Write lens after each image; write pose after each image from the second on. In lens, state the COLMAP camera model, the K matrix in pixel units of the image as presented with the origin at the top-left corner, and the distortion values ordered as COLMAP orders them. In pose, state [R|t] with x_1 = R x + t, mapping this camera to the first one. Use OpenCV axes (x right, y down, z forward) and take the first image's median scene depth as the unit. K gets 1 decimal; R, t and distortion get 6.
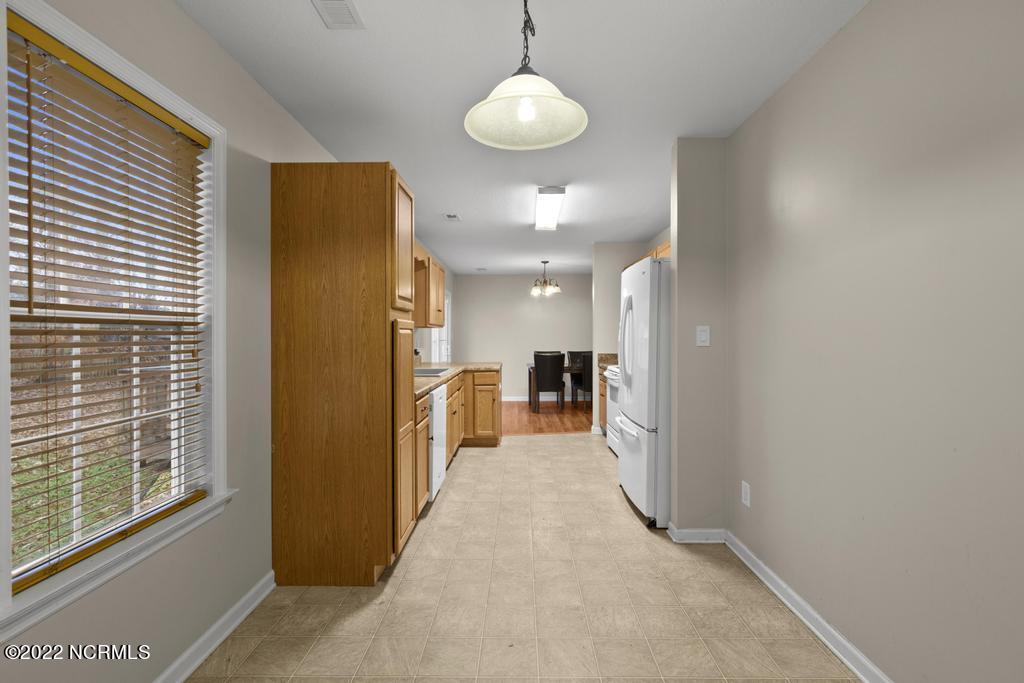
lens RADIAL K [[477.4, 0, 512.0], [0, 477.4, 341.5], [0, 0, 1]] dist [0.010227, 0.000895]
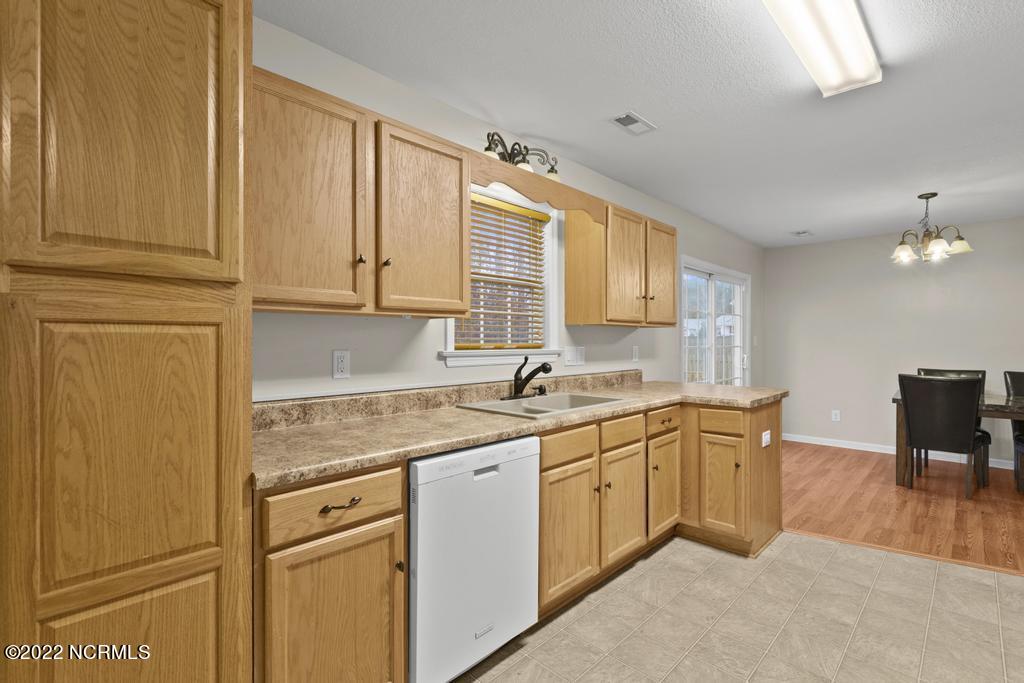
lens RADIAL K [[474.7, 0, 512.0], [0, 474.7, 341.5], [0, 0, 1]] dist [0.000876, 0.000147]
pose [[0.727446, 0.001435, -0.686163, 0.095184], [-0.007746, 0.999951, -0.006120, -0.003647], [0.686121, 0.009767, 0.727422, 0.327981]]
